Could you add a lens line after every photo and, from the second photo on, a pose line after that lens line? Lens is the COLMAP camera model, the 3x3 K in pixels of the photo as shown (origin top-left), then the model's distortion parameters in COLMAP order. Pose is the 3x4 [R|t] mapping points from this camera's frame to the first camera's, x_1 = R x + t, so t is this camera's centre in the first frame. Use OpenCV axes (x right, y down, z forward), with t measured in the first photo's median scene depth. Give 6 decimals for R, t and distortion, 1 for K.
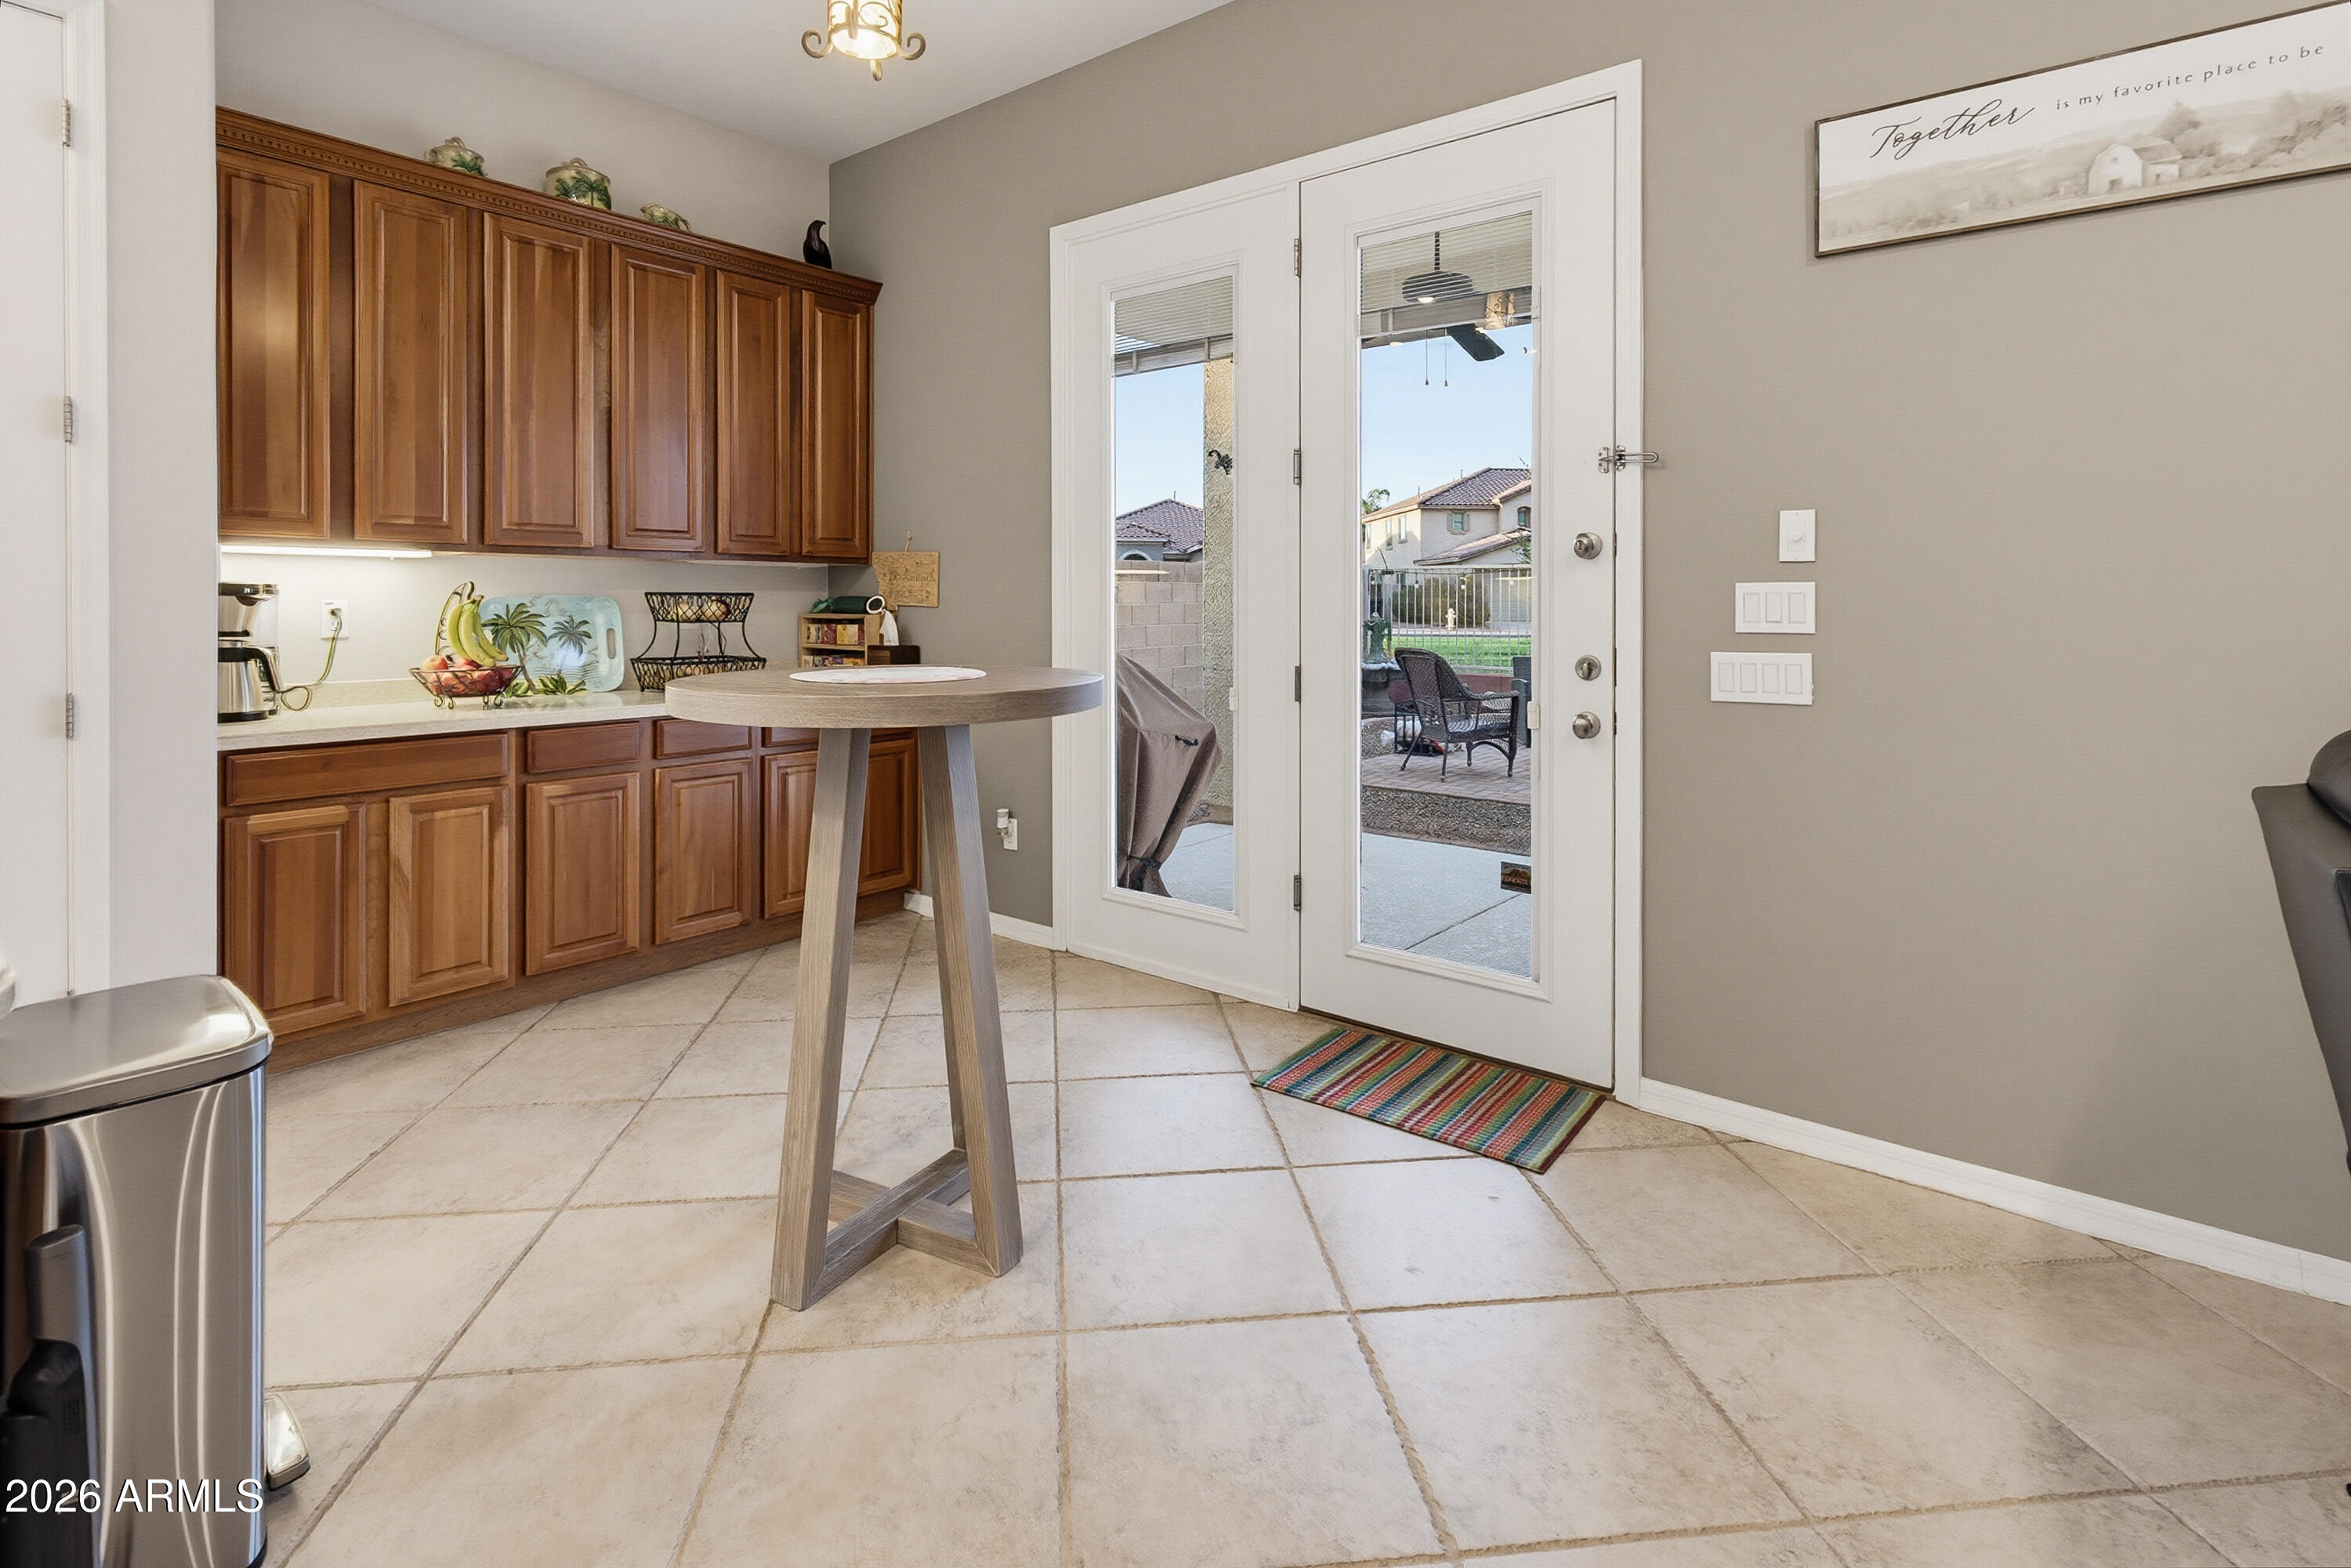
lens RADIAL K [[1172.8, 0, 1159.8], [0, 1172.8, 604.2], [0, 0, 1]] dist [0.021326, -0.000006]
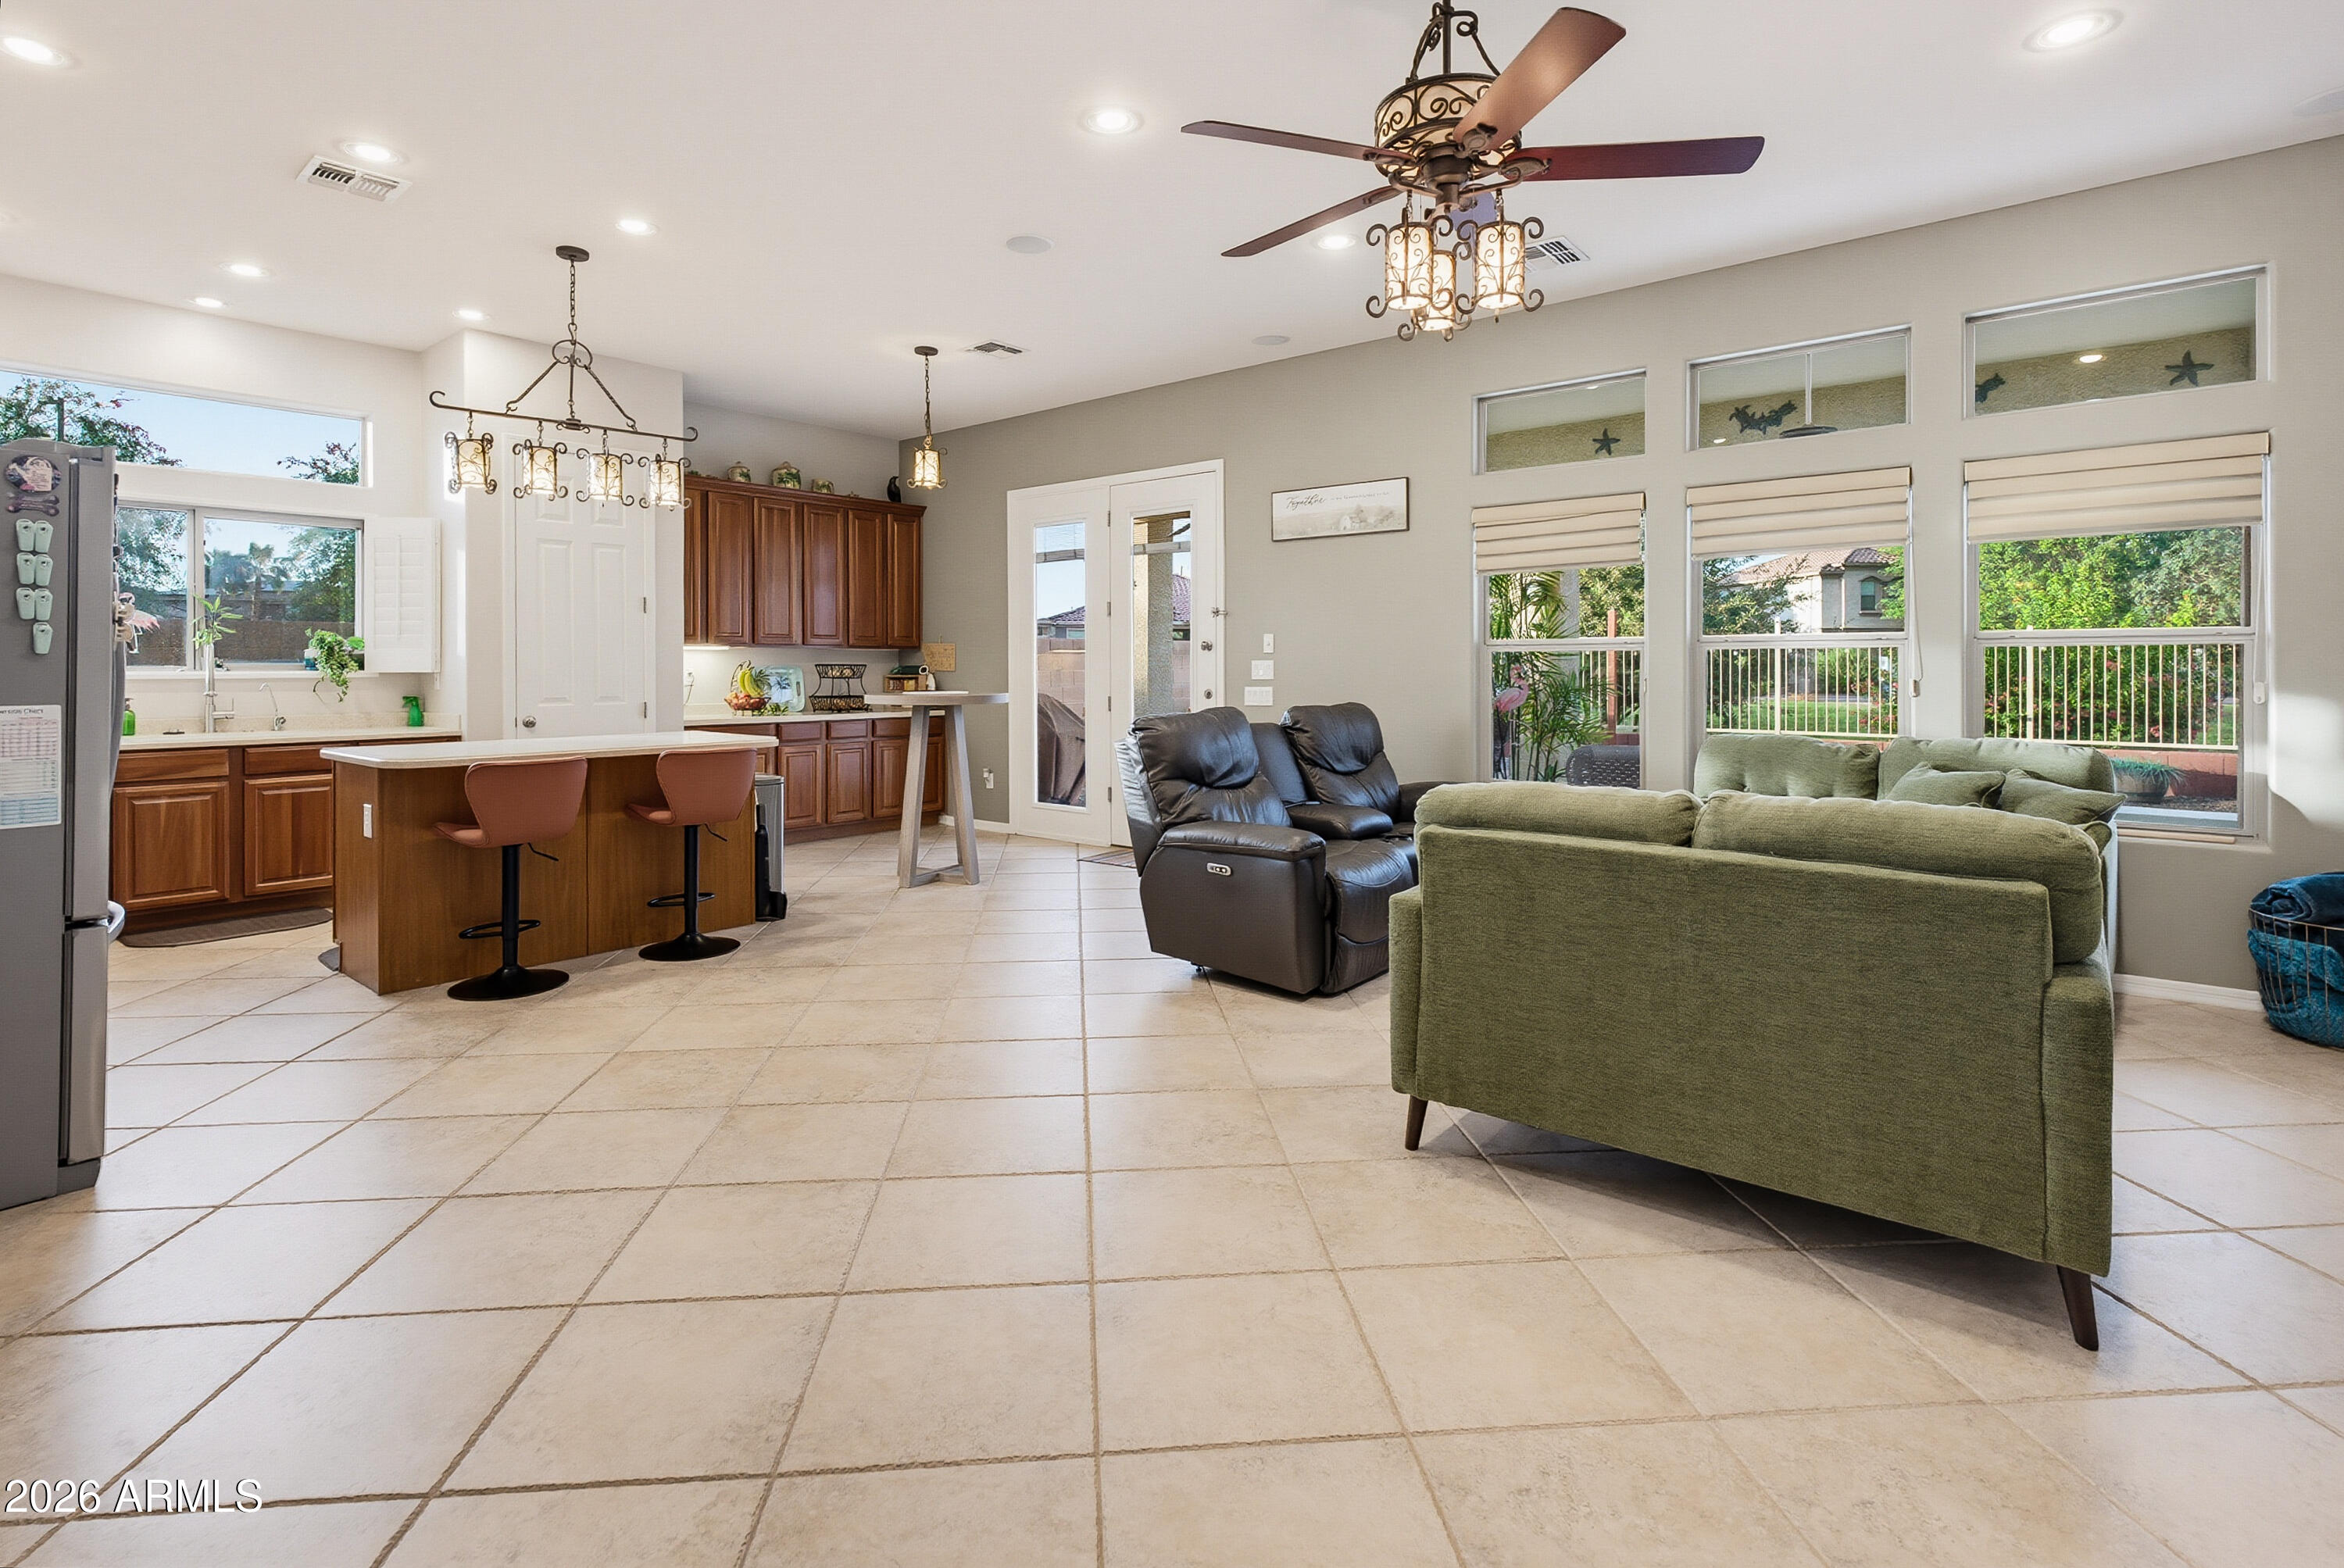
lens RADIAL K [[1122.3, 0, 1173.7], [0, 1122.3, 654.3], [0, 0, 1]] dist [0.001648, 0.002488]
pose [[0.999985, -0.004021, -0.003700, 0.221993], [0.003977, 0.999923, -0.011730, -0.002387], [0.003746, 0.011716, 0.999924, -1.059190]]
